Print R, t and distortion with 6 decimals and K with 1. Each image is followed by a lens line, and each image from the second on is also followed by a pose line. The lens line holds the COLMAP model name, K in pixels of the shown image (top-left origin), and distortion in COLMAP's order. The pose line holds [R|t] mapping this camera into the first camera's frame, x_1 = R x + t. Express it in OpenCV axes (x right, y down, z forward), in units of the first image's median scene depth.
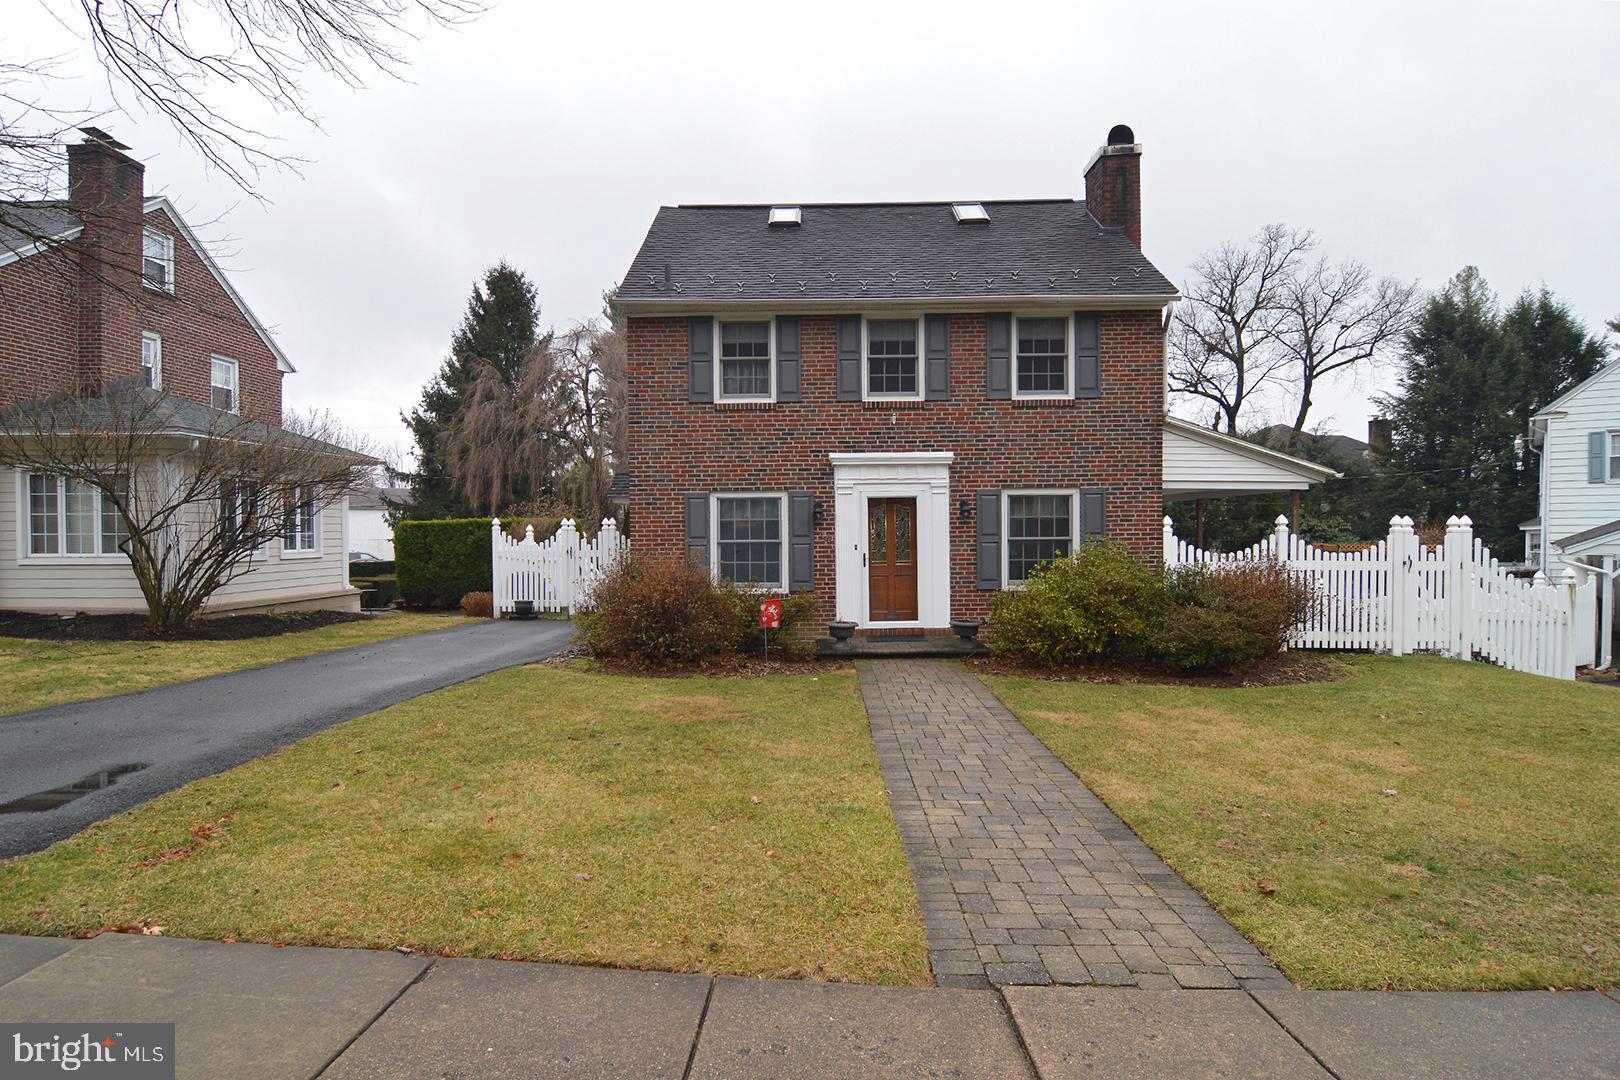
lens RADIAL K [[859.2, 0, 810.7], [0, 859.2, 556.9], [0, 0, 1]] dist [0.026565, -0.037454]
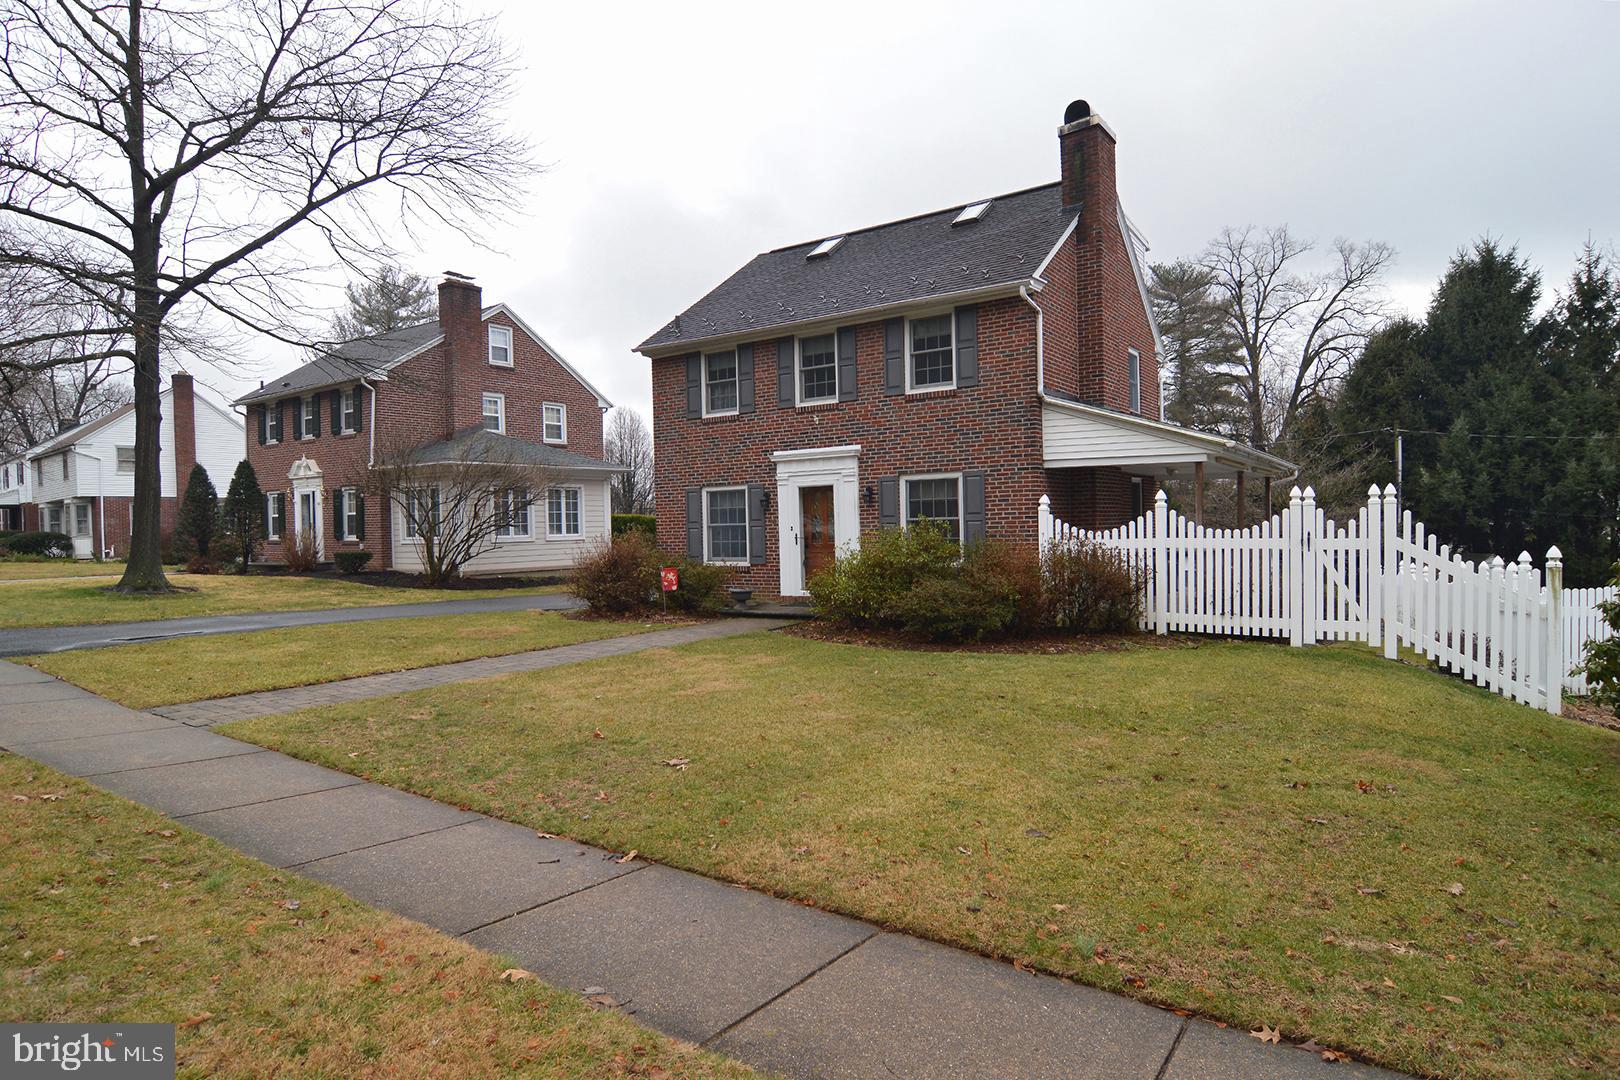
lens RADIAL K [[891.3, 0, 810.0], [0, 891.3, 540.0], [0, 0, 1]] dist [-0.014119, -0.000684]
pose [[0.834042, -0.002772, -0.551693, 0.762453], [0.006354, 0.999969, 0.004581, -0.000829], [0.551664, -0.007326, 0.834035, -0.029209]]
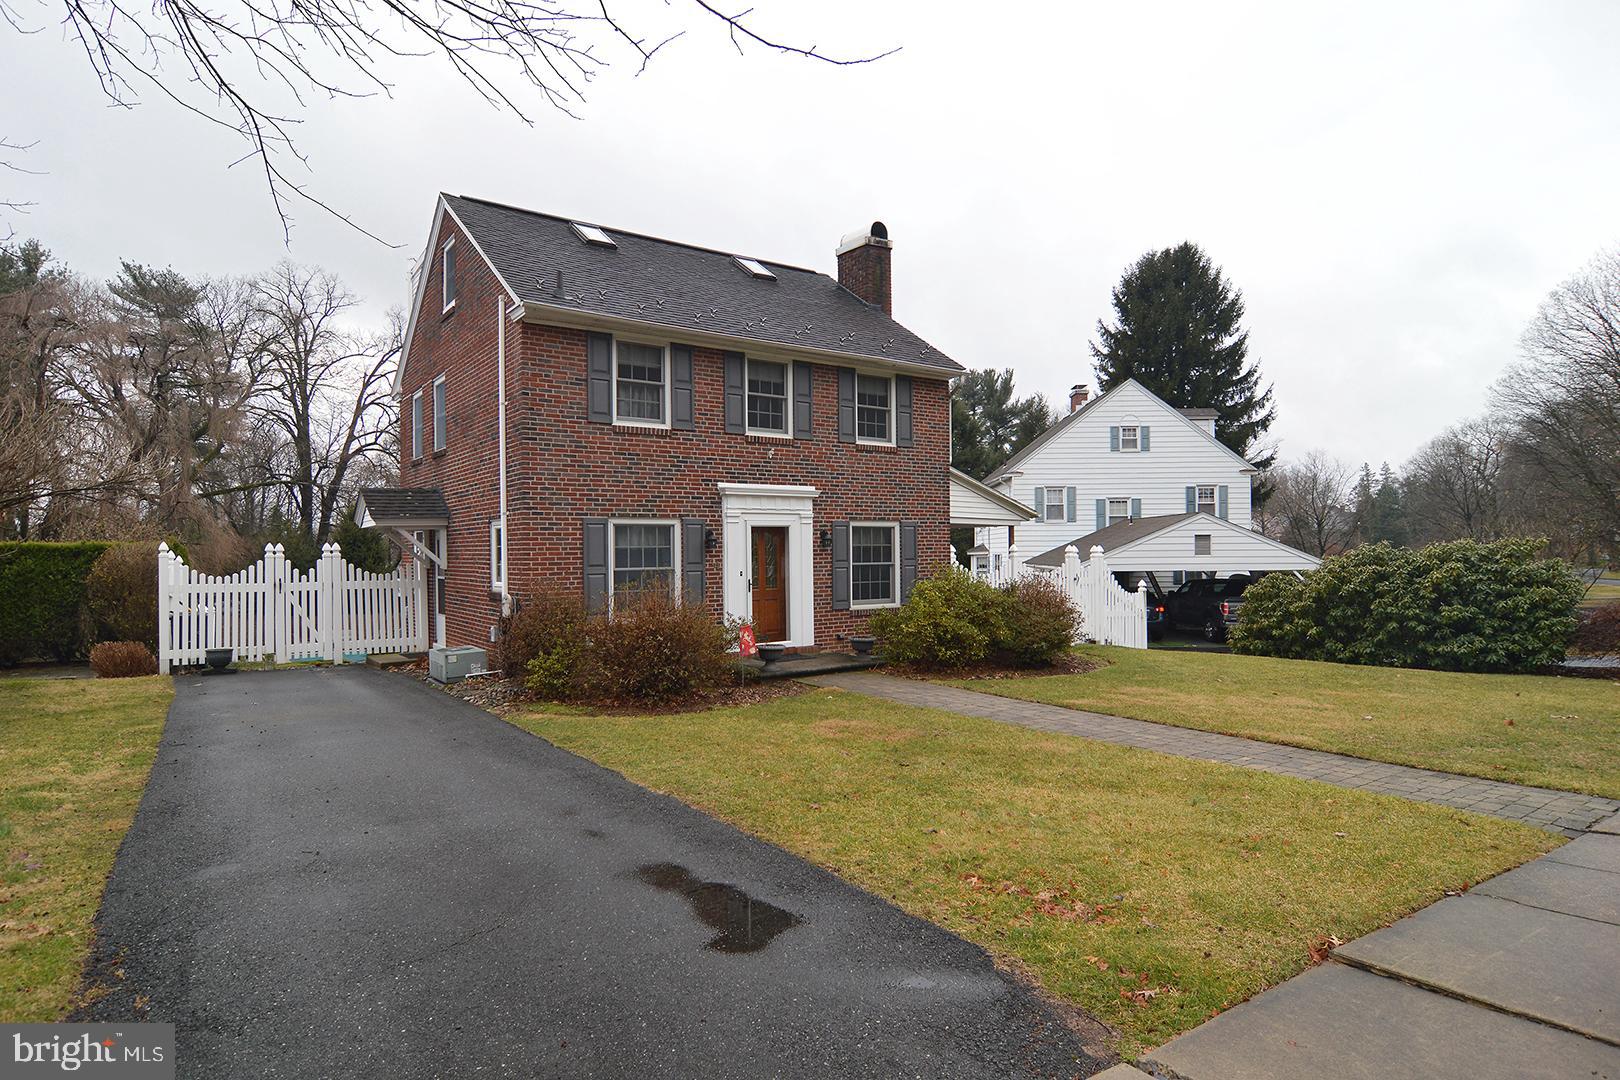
lens RADIAL K [[891.3, 0, 810.0], [0, 891.3, 540.0], [0, 0, 1]] dist [-0.014119, -0.000684]
pose [[0.801216, 0.007393, 0.598330, -0.526970], [0.016273, 0.999285, -0.034137, -0.013763], [-0.598154, 0.037088, 0.800522, 0.083851]]
